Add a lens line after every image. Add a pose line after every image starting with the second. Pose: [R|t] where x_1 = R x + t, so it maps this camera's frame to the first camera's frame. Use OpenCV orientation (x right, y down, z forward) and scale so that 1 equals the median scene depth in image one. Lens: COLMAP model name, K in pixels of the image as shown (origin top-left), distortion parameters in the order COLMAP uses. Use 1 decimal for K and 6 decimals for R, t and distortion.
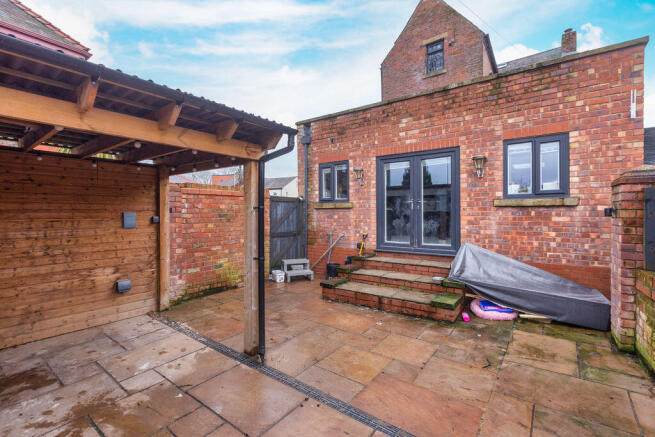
lens RADIAL K [[299.2, 0, 324.3], [0, 299.2, 214.2], [0, 0, 1]] dist [0.005284, -0.000602]
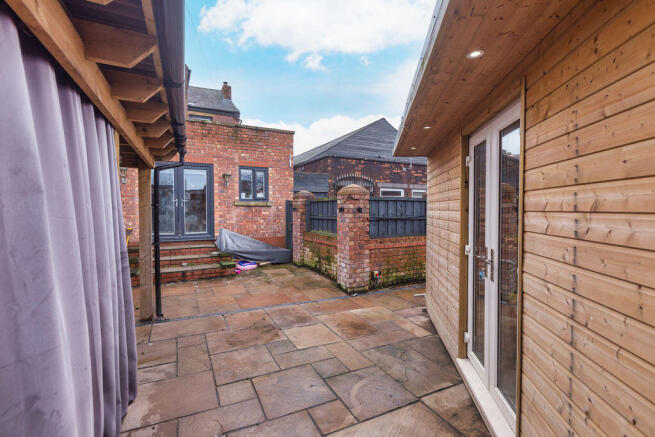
lens RADIAL K [[299.2, 0, 328.0], [0, 299.2, 217.2], [0, 0, 1]] dist [0.005284, -0.000602]
pose [[0.429128, -0.020509, 0.903011, -0.697667], [0.002089, 0.999762, 0.021714, 0.002088], [-0.903241, -0.007432, 0.429069, -0.155499]]
